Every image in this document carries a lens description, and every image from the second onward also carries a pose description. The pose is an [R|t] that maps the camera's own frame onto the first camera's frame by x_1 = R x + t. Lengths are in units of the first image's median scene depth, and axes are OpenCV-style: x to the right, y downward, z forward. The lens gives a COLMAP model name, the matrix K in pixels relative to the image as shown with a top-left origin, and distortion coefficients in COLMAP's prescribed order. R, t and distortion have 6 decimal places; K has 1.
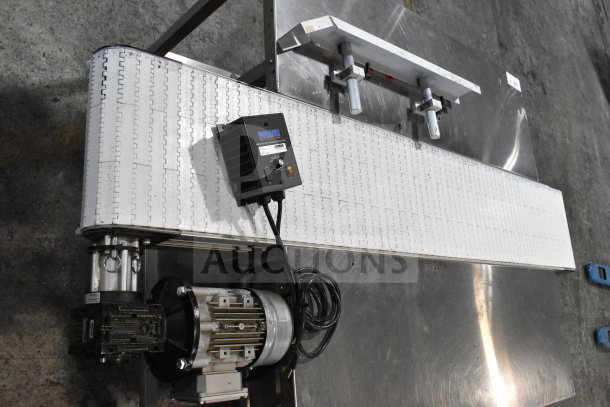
lens RADIAL K [[522.5, 0, 304.1], [0, 522.5, 204.8], [0, 0, 1]] dist [-0.080485, 0.008569]
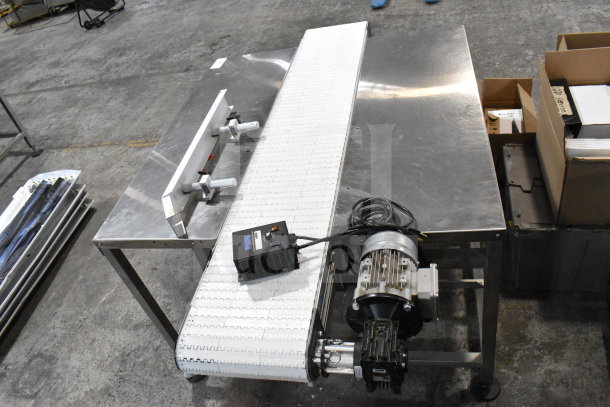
lens RADIAL K [[471.8, 0, 306.0], [0, 471.8, 199.7], [0, 0, 1]] dist [-0.081994, 0.000670]
pose [[0.044794, -0.993887, 0.100911, -0.054352], [0.998727, 0.042207, -0.027622, 0.035558], [0.023194, 0.102019, 0.994512, -0.173856]]
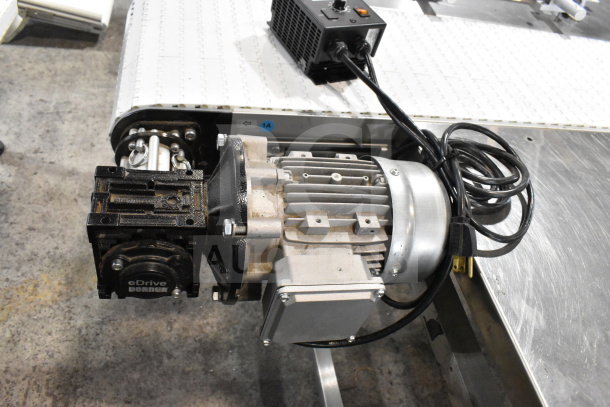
lens RADIAL K [[471.8, 0, 304.8], [0, 471.8, 200.7], [0, 0, 1]] dist [-0.081994, 0.000670]
pose [[0.859616, -0.396562, -0.322178, 0.006177], [0.250766, 0.876840, -0.410204, 0.312383], [0.445170, 0.271827, 0.853190, 0.360977]]
